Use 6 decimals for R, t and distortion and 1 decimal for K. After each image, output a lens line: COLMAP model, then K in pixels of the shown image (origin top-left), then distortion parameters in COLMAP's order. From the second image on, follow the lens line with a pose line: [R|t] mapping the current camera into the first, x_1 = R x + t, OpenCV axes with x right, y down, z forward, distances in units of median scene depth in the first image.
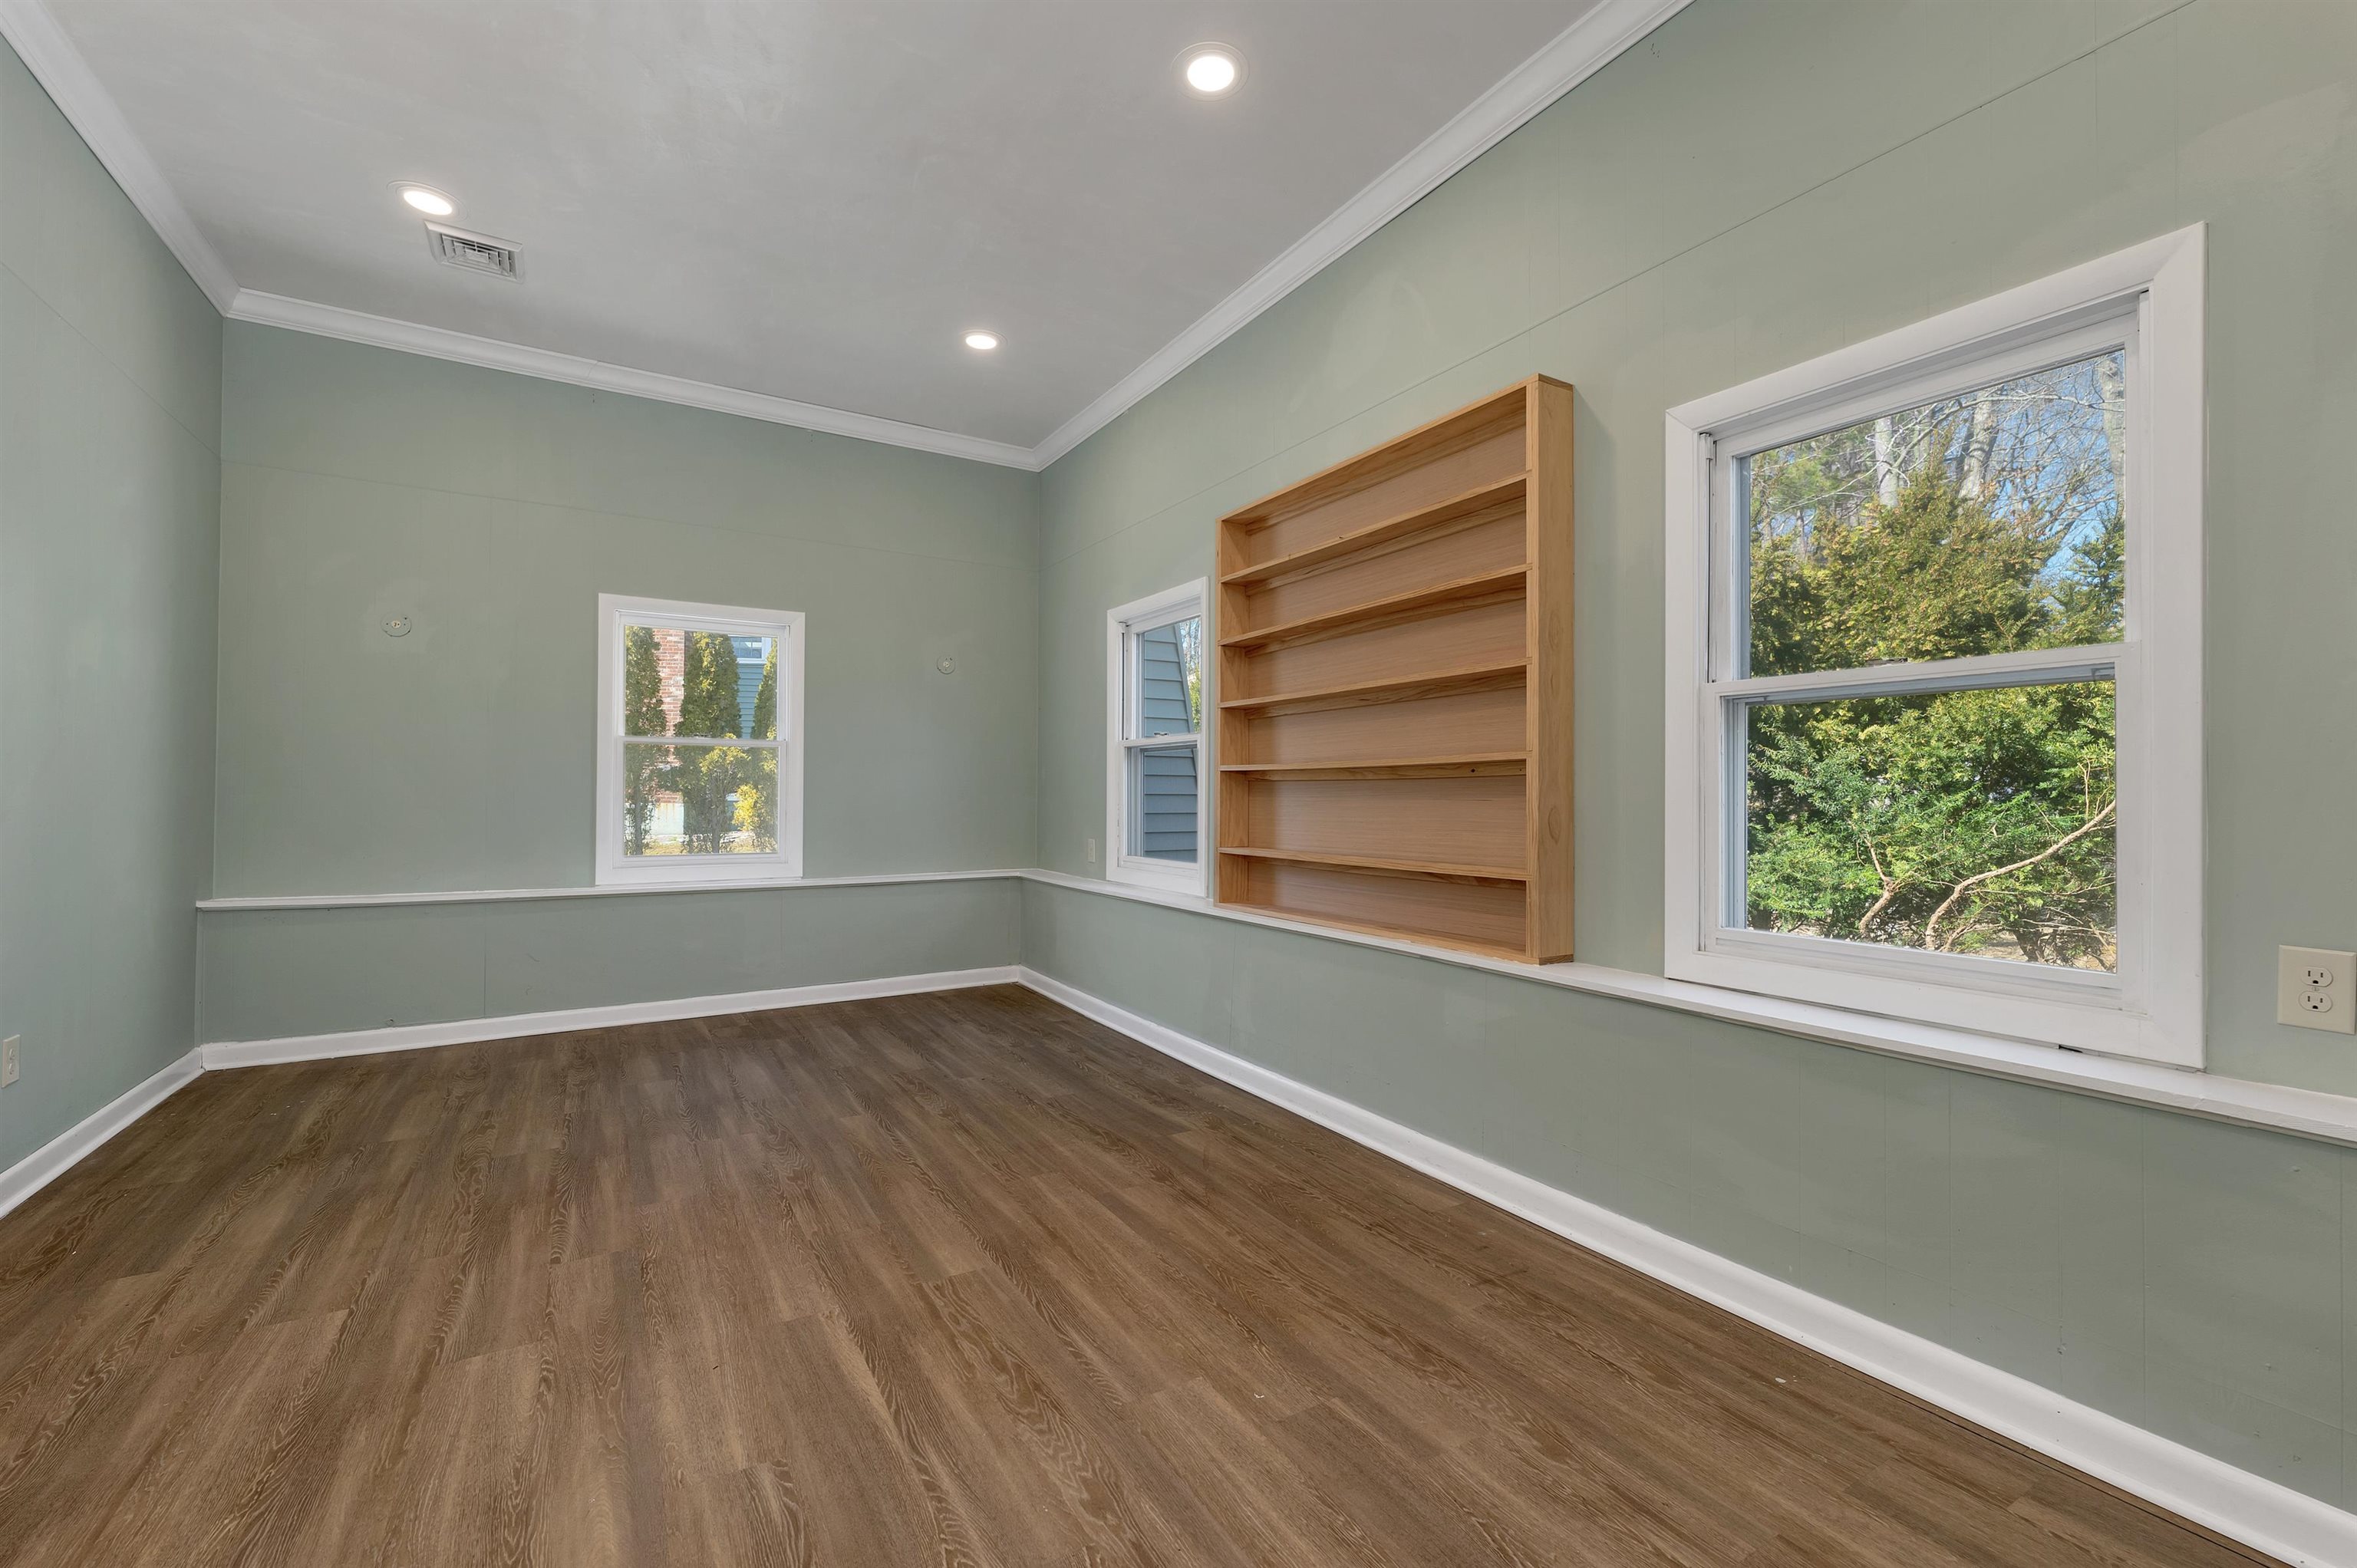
lens RADIAL K [[989.4, 0, 1189.2], [0, 989.4, 783.0], [0, 0, 1]] dist [0.003575, -0.000248]
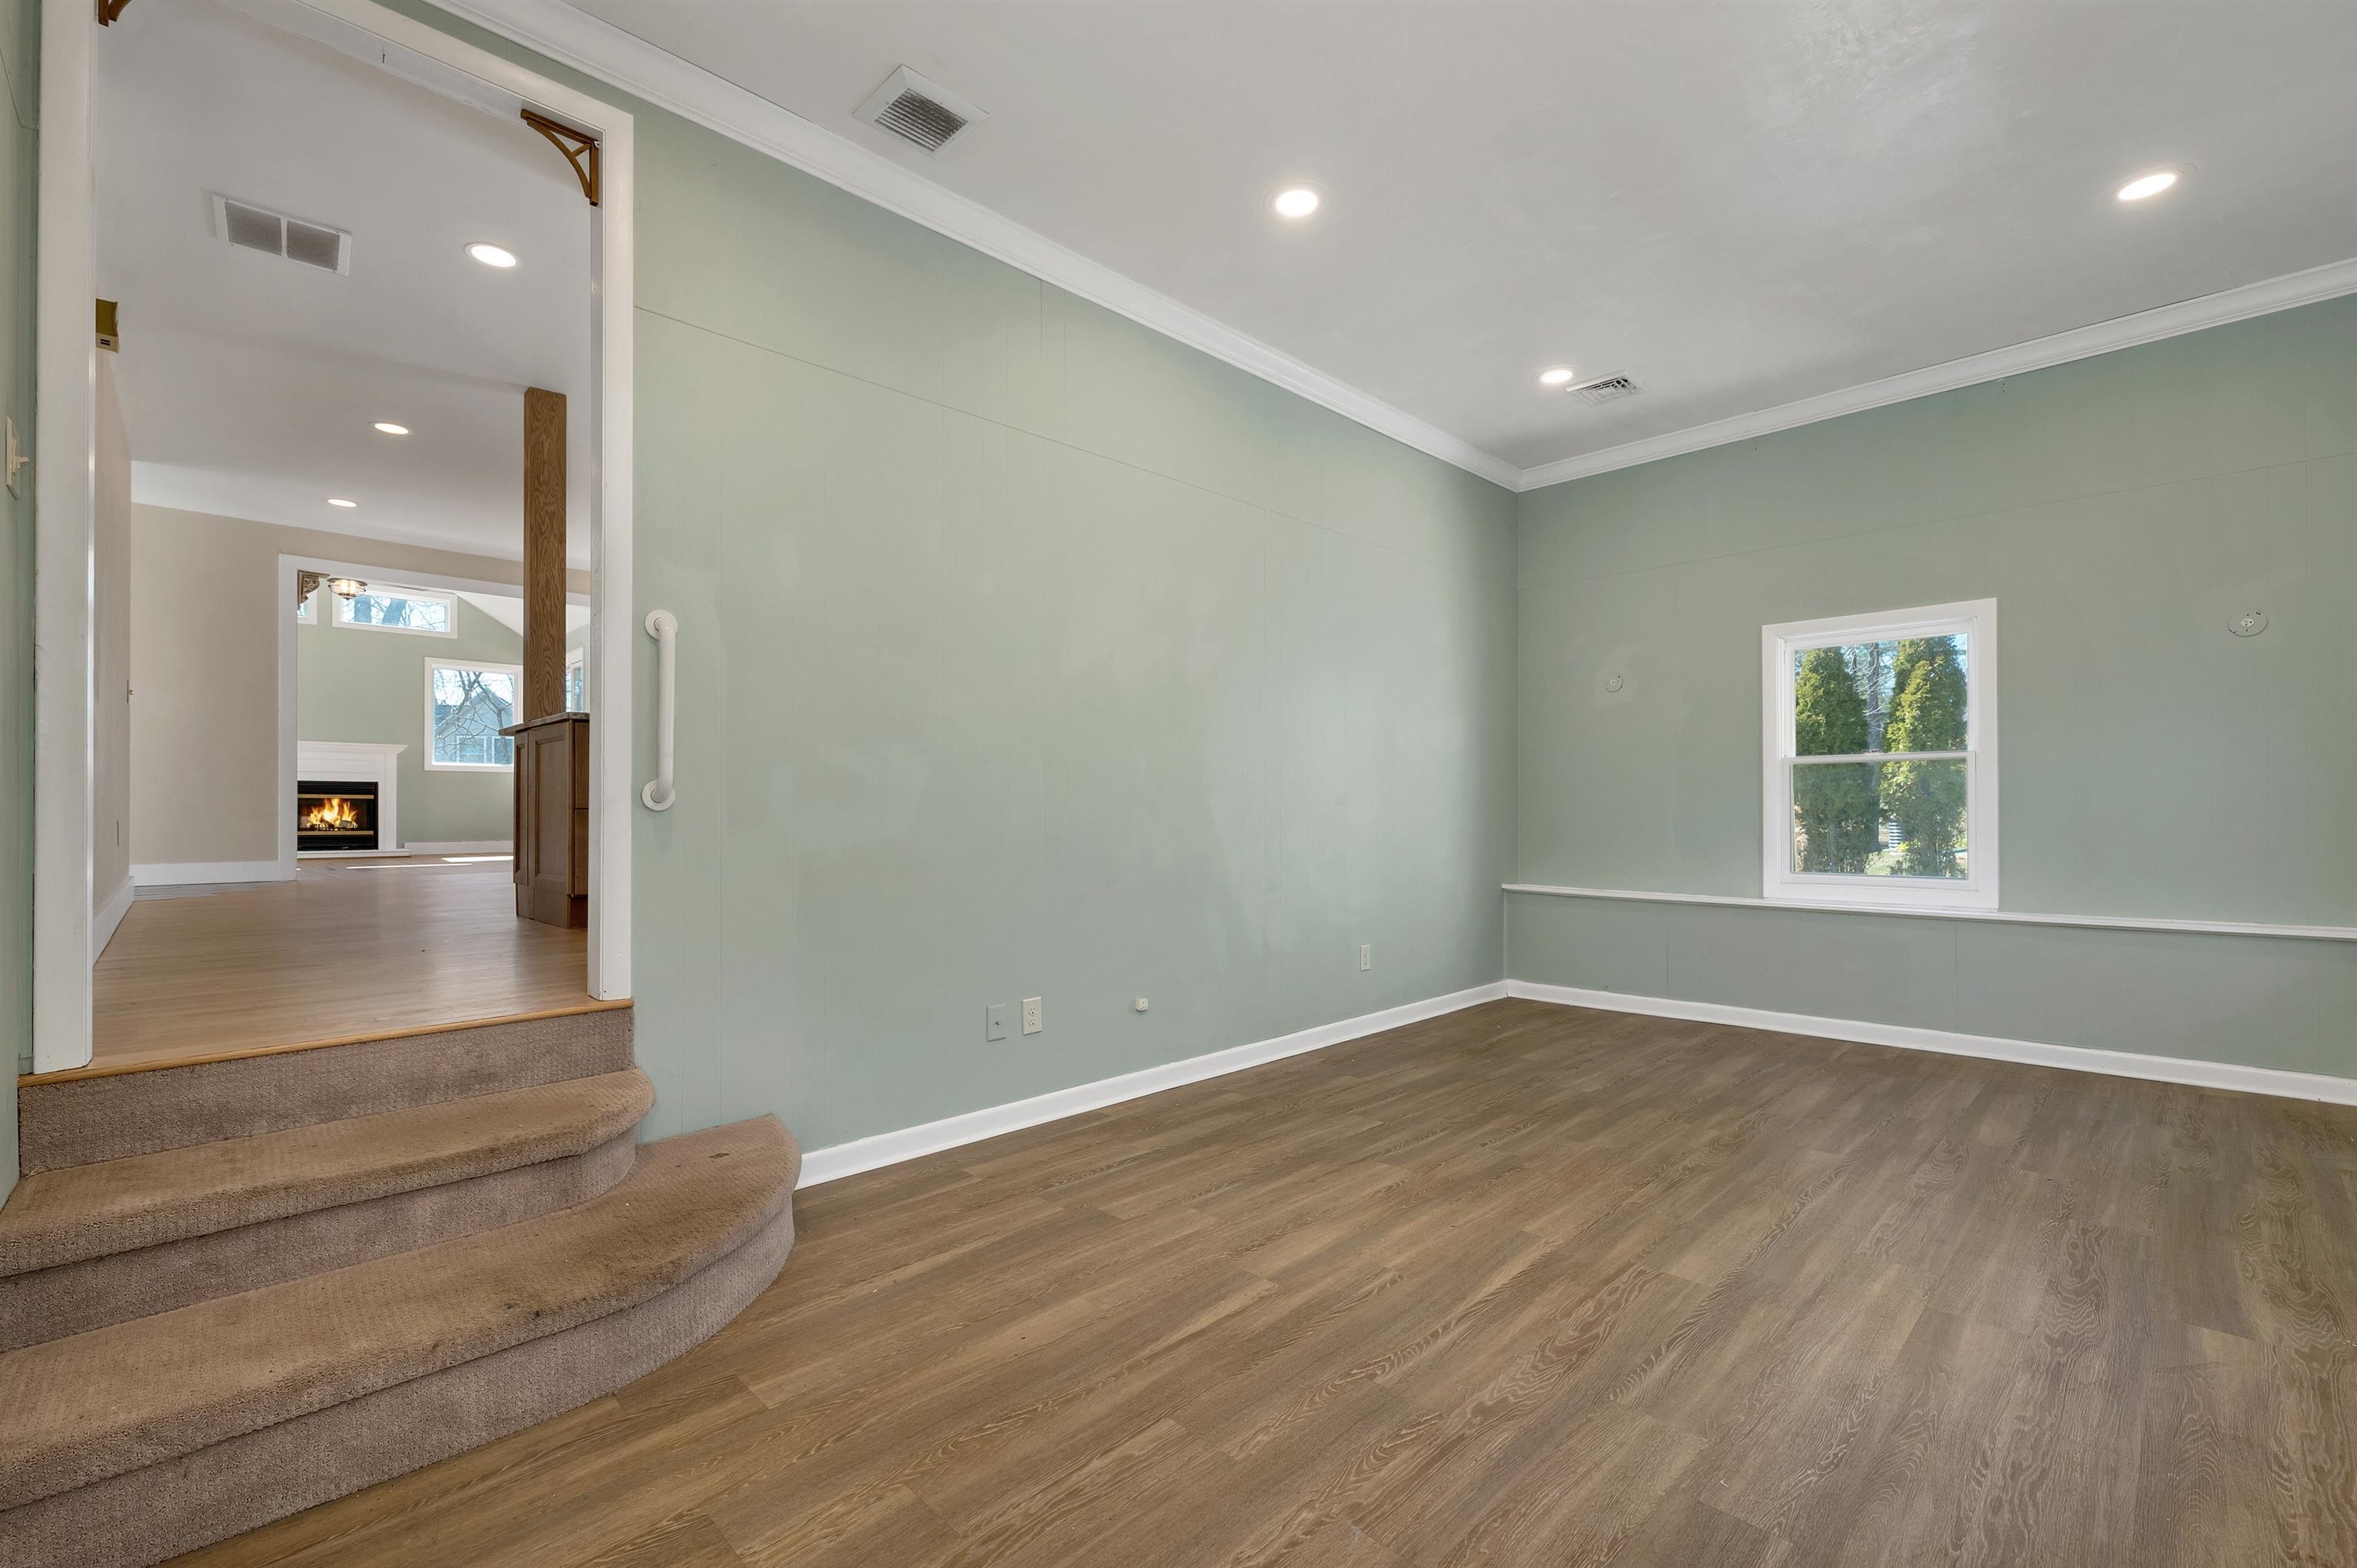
lens RADIAL K [[1081.6, 0, 1188.8], [0, 1081.6, 800.7], [0, 0, 1]] dist [0.001152, 0.000430]
pose [[0.206108, -0.014034, -0.978429, 0.650005], [0.017175, 0.999795, -0.010722, -0.000326], [0.978379, -0.014595, 0.206306, 0.226273]]
